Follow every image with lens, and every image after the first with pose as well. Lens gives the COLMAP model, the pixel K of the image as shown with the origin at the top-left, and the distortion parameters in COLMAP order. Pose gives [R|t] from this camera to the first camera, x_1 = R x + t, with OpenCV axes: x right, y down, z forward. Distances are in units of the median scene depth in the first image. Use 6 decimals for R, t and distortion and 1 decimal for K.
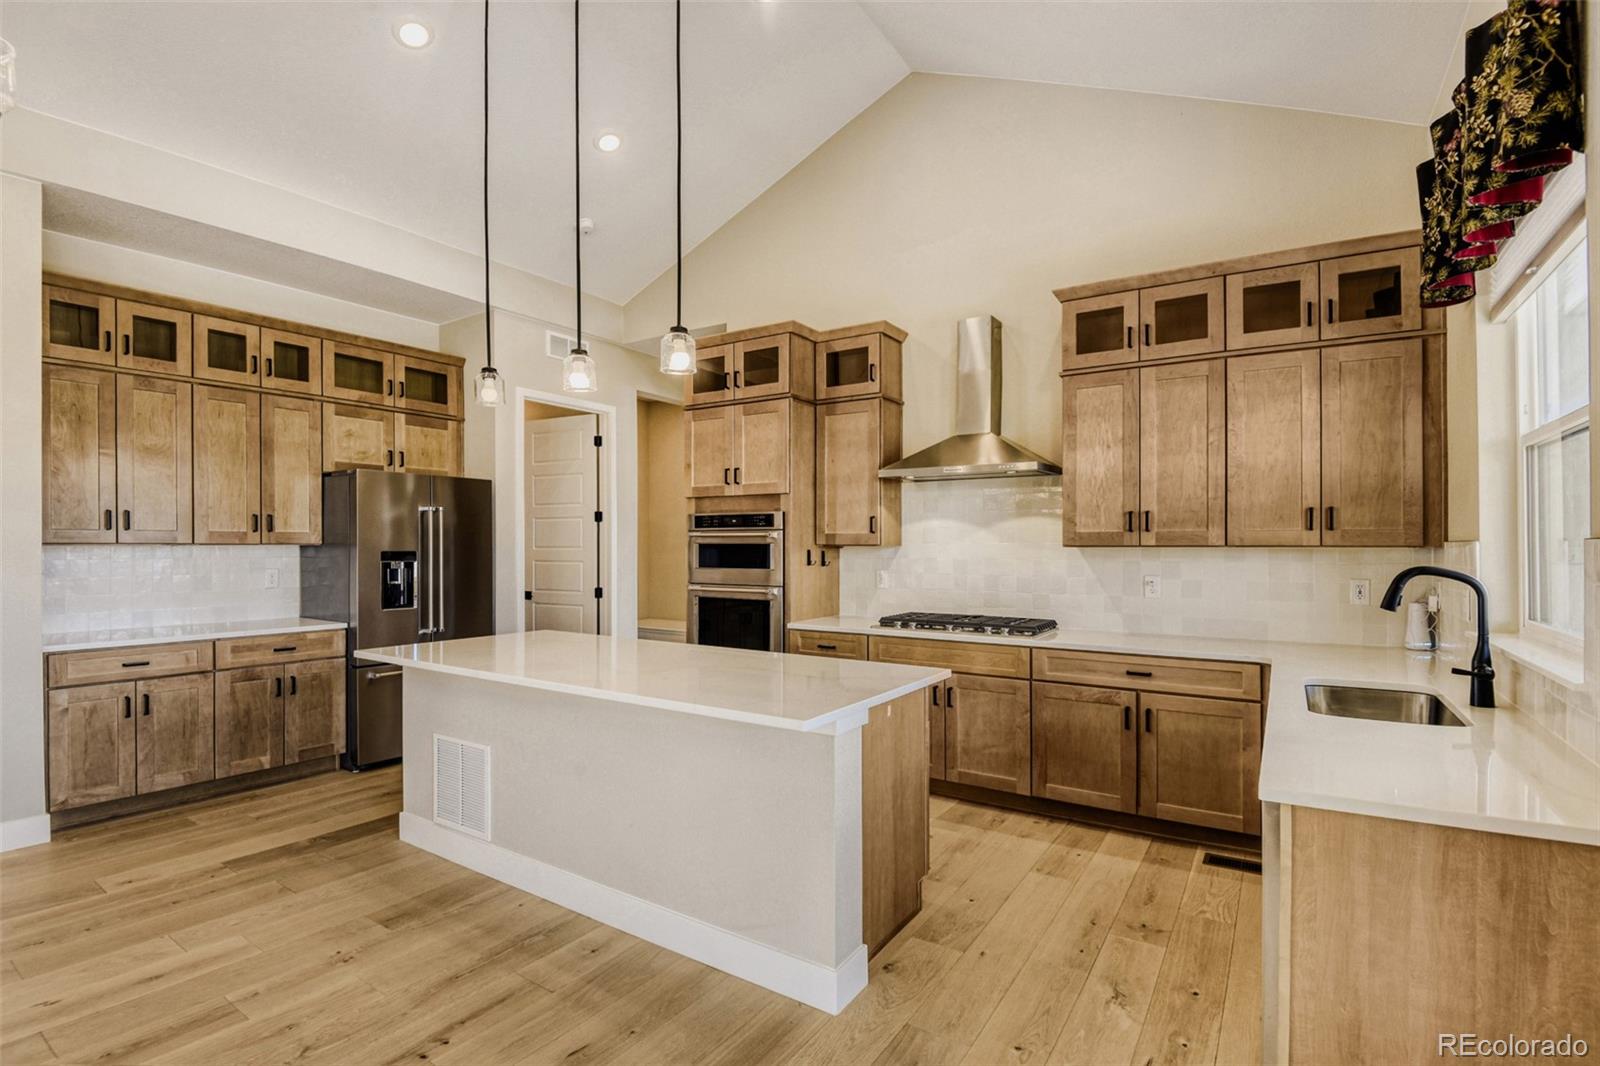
lens RADIAL K [[754.4, 0, 809.2], [0, 754.4, 541.4], [0, 0, 1]] dist [-0.024341, -0.008782]
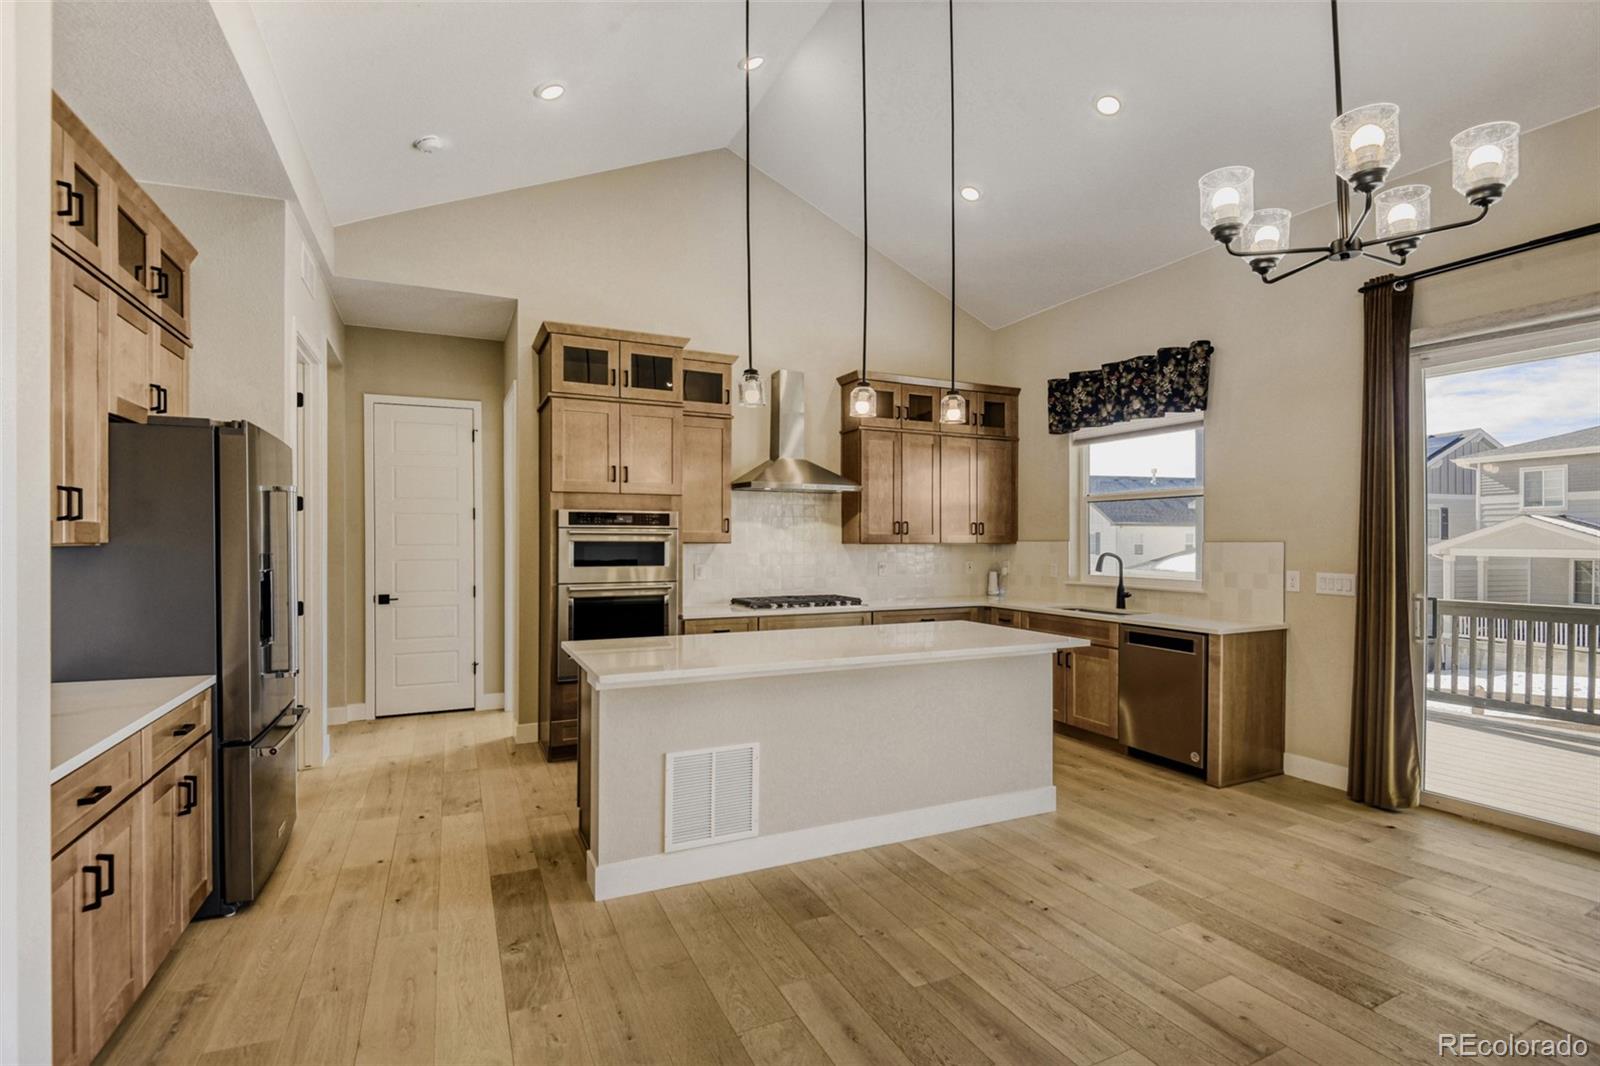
lens RADIAL K [[754.4, 0, 798.7], [0, 754.4, 529.3], [0, 0, 1]] dist [-0.024341, -0.008782]
pose [[0.525101, 0.012691, 0.850945, -0.996096], [-0.006623, 0.999919, -0.010826, -0.004839], [-0.851014, 0.000049, 0.525143, 0.325091]]
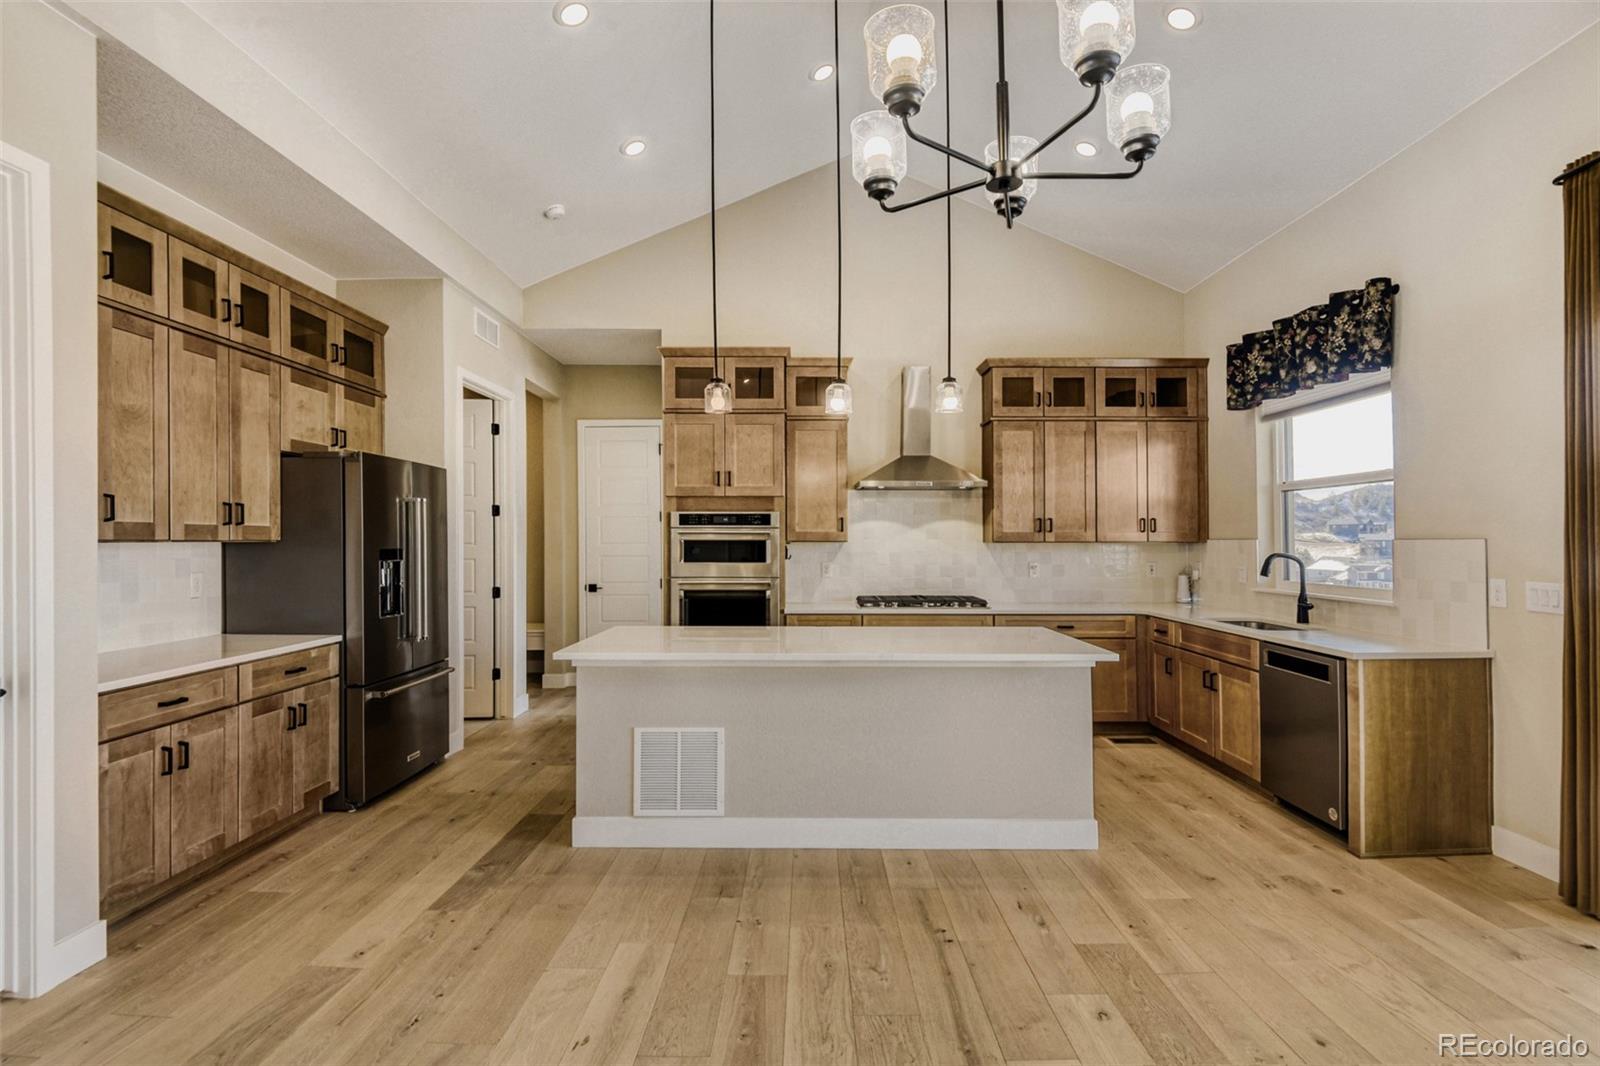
lens RADIAL K [[754.4, 0, 803.1], [0, 754.4, 530.7], [0, 0, 1]] dist [-0.024341, -0.008782]
pose [[0.839113, 0.006846, 0.543913, -0.722917], [-0.003269, 0.999966, -0.007543, -0.003177], [-0.543947, 0.004551, 0.839107, 0.019321]]
